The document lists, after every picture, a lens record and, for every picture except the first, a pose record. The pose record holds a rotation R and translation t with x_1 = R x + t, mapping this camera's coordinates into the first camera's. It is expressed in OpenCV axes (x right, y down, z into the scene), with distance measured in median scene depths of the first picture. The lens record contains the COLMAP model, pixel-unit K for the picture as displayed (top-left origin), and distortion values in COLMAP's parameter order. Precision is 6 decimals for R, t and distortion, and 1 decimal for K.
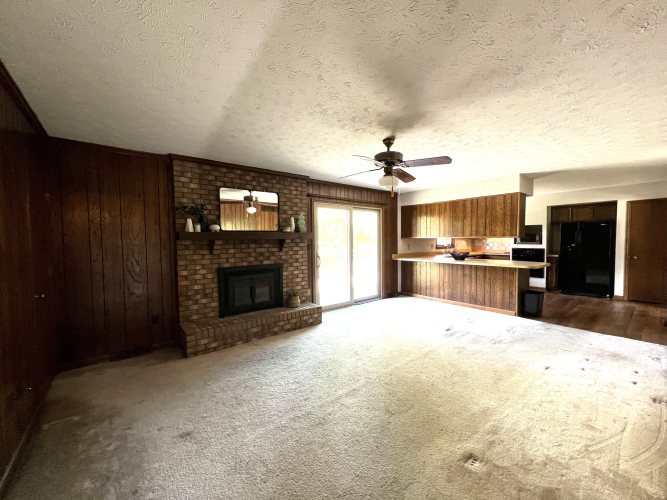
lens RADIAL K [[266.7, 0, 333.5], [0, 266.7, 250.0], [0, 0, 1]] dist [-0.000468, -0.000099]
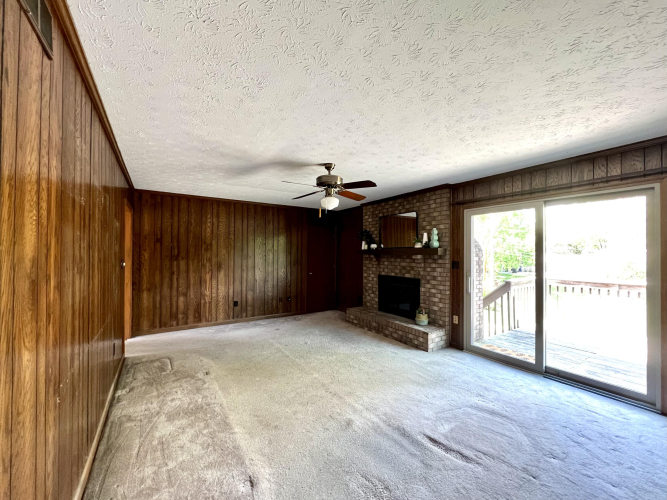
lens RADIAL K [[272.4, 0, 333.5], [0, 272.4, 250.0], [0, 0, 1]] dist [-0.000778, -0.000042]
pose [[-0.106409, -0.002476, -0.994319, 0.846208], [-0.046787, 0.998902, 0.002520, -0.045066], [0.993221, 0.046790, -0.106408, 0.750762]]
